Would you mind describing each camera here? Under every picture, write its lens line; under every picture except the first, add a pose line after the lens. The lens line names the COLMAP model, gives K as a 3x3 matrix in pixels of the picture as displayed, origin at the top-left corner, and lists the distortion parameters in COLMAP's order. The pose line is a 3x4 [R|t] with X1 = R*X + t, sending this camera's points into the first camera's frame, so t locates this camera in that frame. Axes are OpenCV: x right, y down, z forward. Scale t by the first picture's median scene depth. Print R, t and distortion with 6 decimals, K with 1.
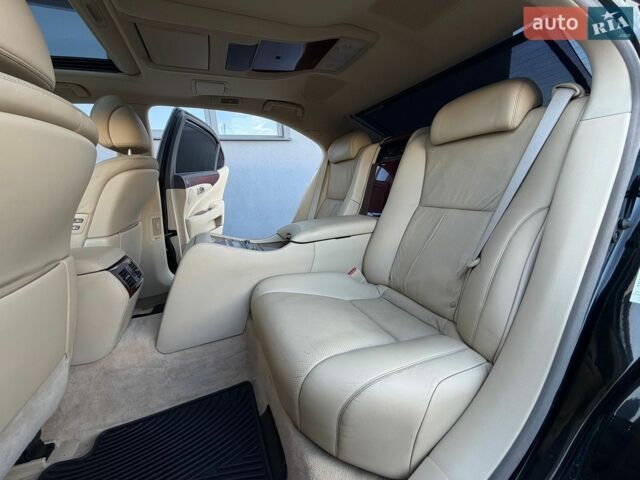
lens RADIAL K [[253.1, 0, 320.0], [0, 253.1, 240.0], [0, 0, 1]] dist [-0.000561, 0.000226]
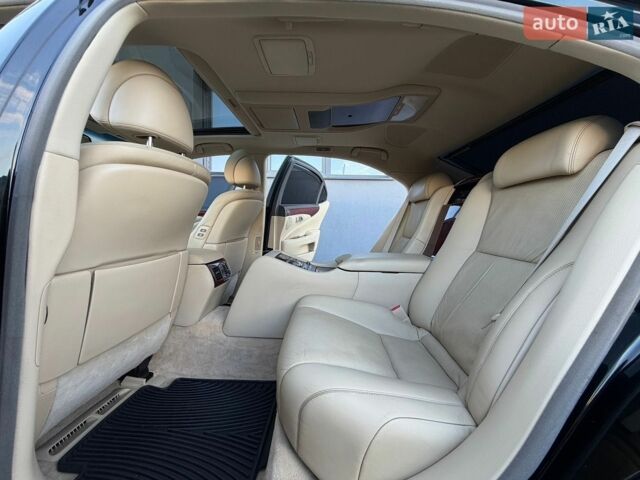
lens RADIAL K [[253.1, 0, 320.0], [0, 253.1, 240.0], [0, 0, 1]] dist [-0.000561, 0.000226]
pose [[0.903926, 0.111317, -0.412949, 0.261832], [-0.167513, 0.980542, -0.102357, 0.014412], [0.393520, 0.161698, 0.904984, -0.065159]]
